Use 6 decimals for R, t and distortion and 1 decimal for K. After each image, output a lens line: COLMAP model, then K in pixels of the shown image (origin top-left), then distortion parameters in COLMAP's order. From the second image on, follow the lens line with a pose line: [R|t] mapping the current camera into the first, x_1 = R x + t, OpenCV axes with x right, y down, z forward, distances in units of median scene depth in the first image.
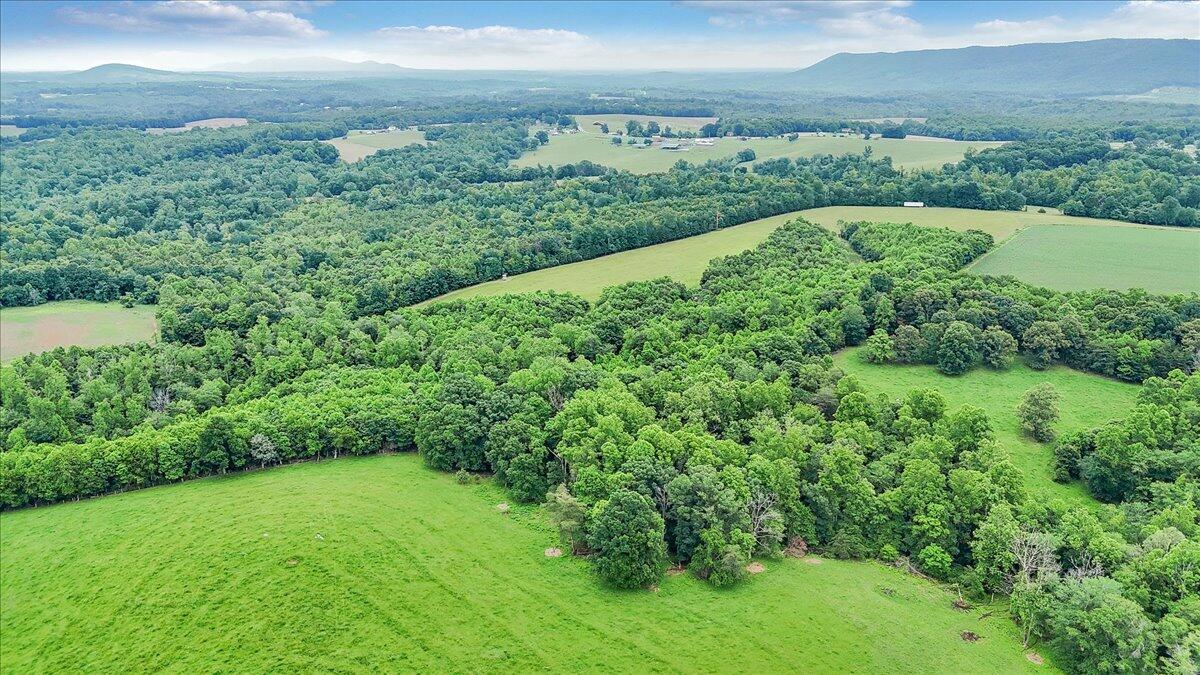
lens RADIAL K [[878.7, 0, 604.6], [0, 878.7, 357.3], [0, 0, 1]] dist [0.075214, -0.077632]
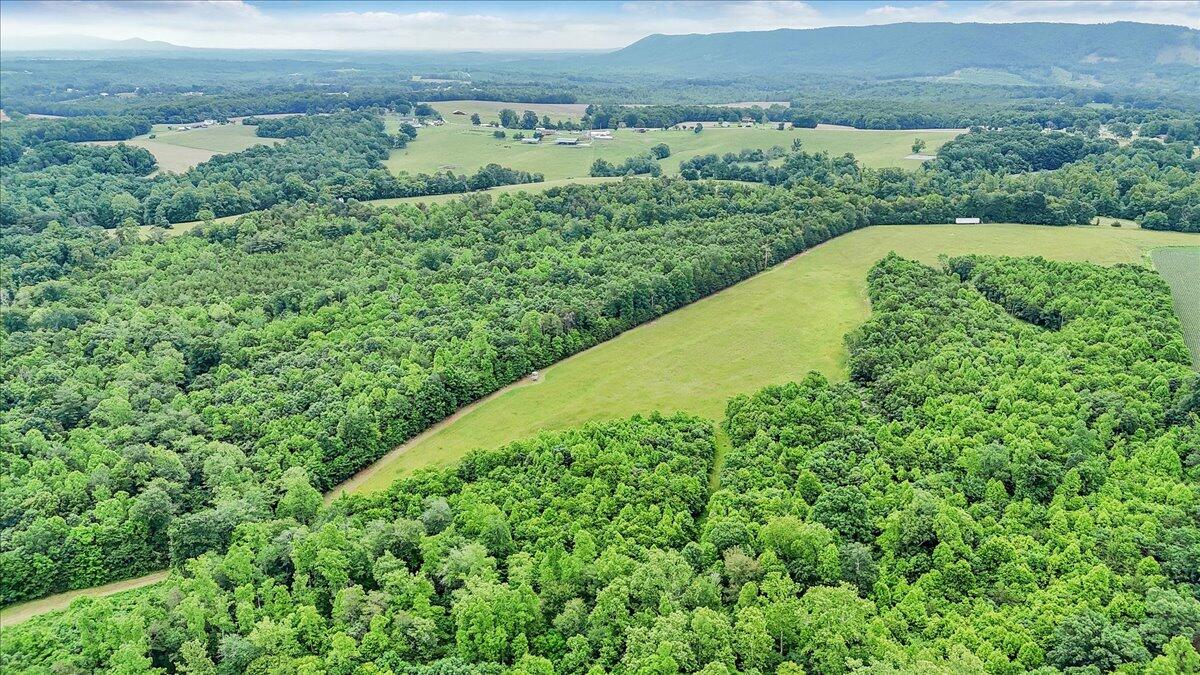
lens RADIAL K [[878.7, 0, 604.6], [0, 878.7, 357.3], [0, 0, 1]] dist [0.075214, -0.077632]
pose [[0.976561, -0.069759, 0.203620, -0.094872], [0.065700, 0.997484, 0.026637, -0.057841], [-0.204966, -0.012635, 0.978687, 0.172261]]
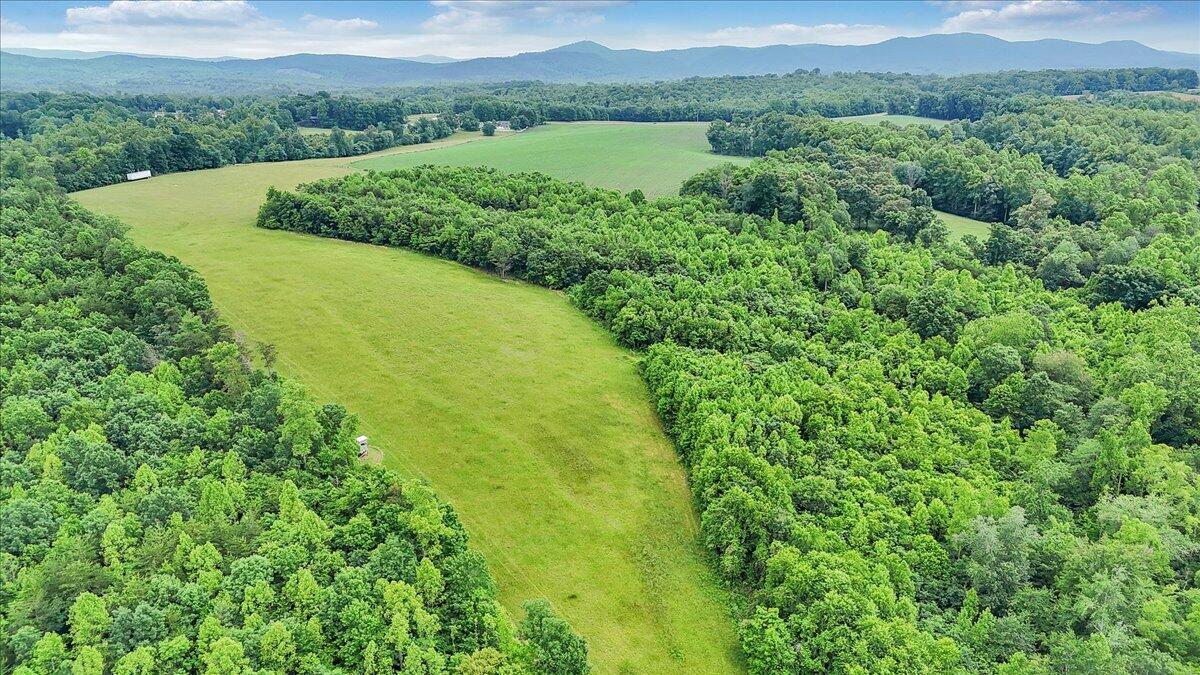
lens RADIAL K [[878.7, 0, 604.6], [0, 878.7, 357.3], [0, 0, 1]] dist [0.075214, -0.077632]
pose [[-0.034599, -0.311313, 0.949677, -0.199604], [0.320078, 0.896742, 0.305621, -0.091176], [-0.946759, 0.314545, 0.068619, 0.430206]]
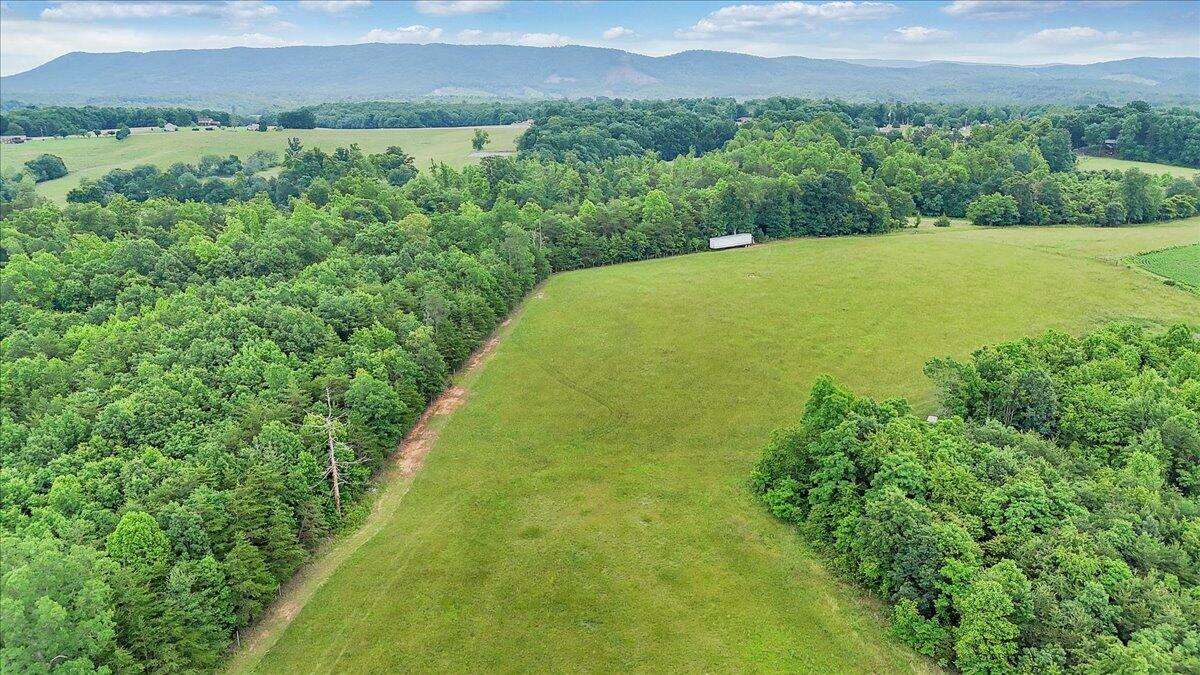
lens RADIAL K [[878.7, 0, 604.6], [0, 878.7, 357.3], [0, 0, 1]] dist [0.075214, -0.077632]
pose [[0.714805, -0.211775, 0.666487, 0.031087], [0.221216, 0.972579, 0.071782, -0.103305], [-0.663413, 0.096128, 0.742053, 0.482432]]
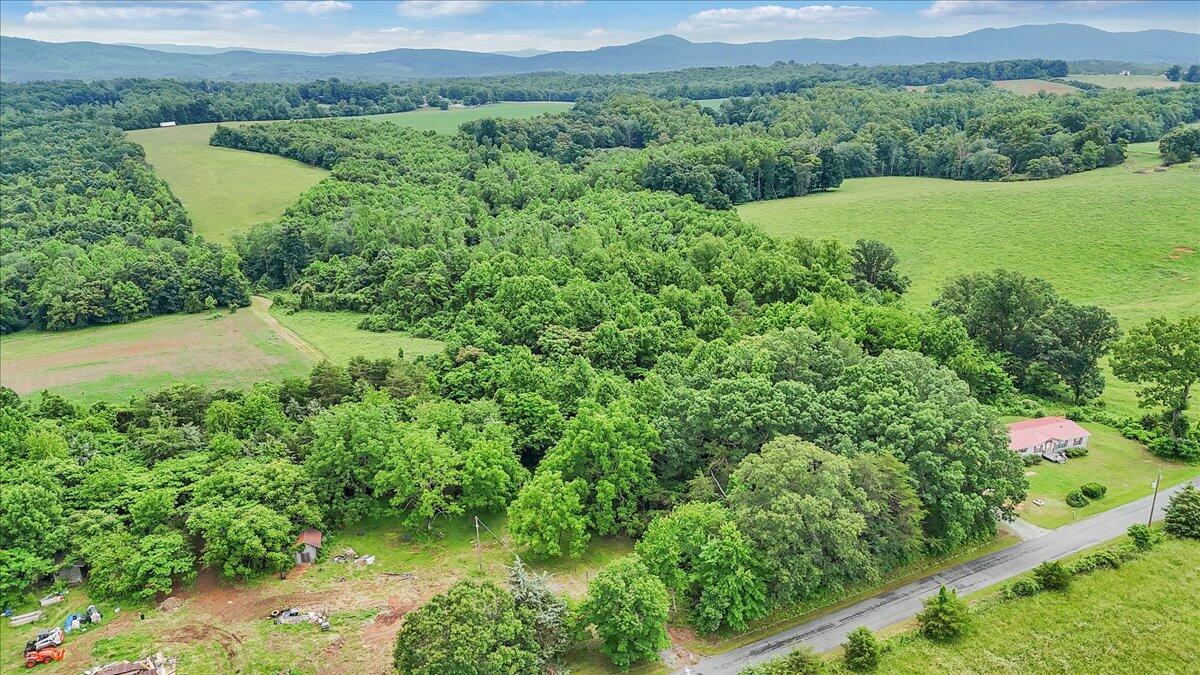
lens RADIAL K [[878.7, 0, 604.6], [0, 878.7, 357.3], [0, 0, 1]] dist [0.075214, -0.077632]
pose [[0.082379, -0.316842, 0.944894, -0.443062], [0.320920, 0.906049, 0.275837, -0.029963], [-0.943517, 0.280512, 0.176320, 0.253511]]
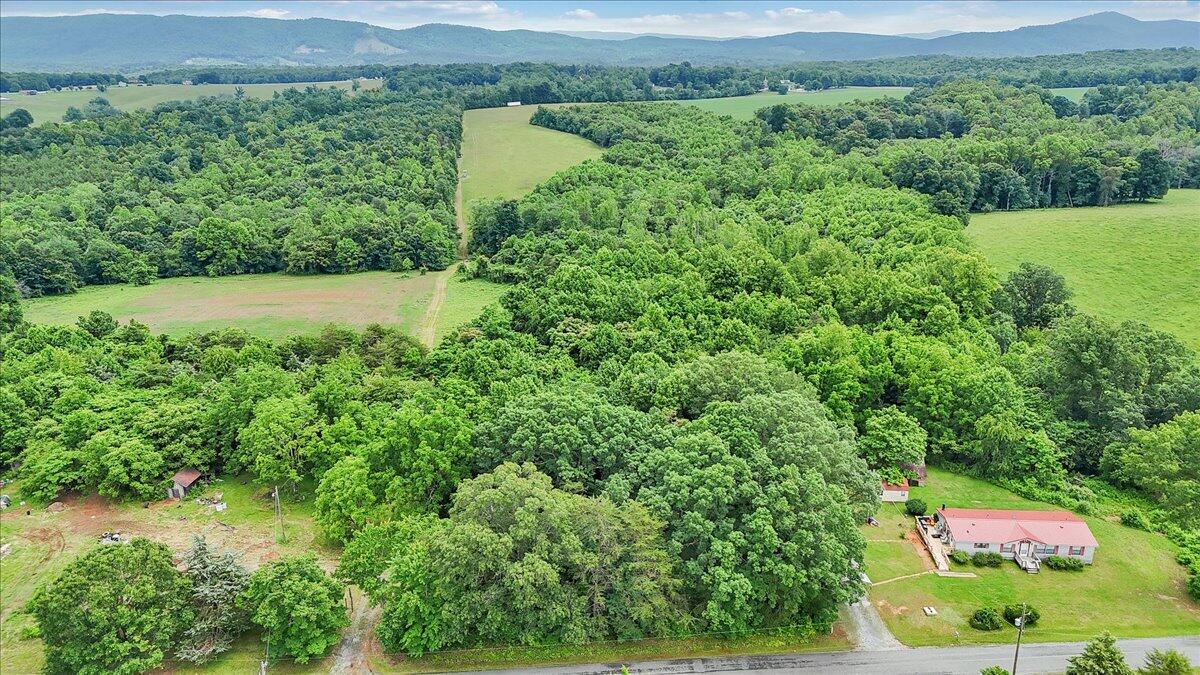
lens RADIAL K [[878.7, 0, 604.6], [0, 878.7, 357.3], [0, 0, 1]] dist [0.075214, -0.077632]
pose [[0.486988, -0.291087, 0.823475, -0.417908], [0.280366, 0.945032, 0.168252, -0.011472], [-0.827187, 0.148938, 0.541830, 0.198116]]
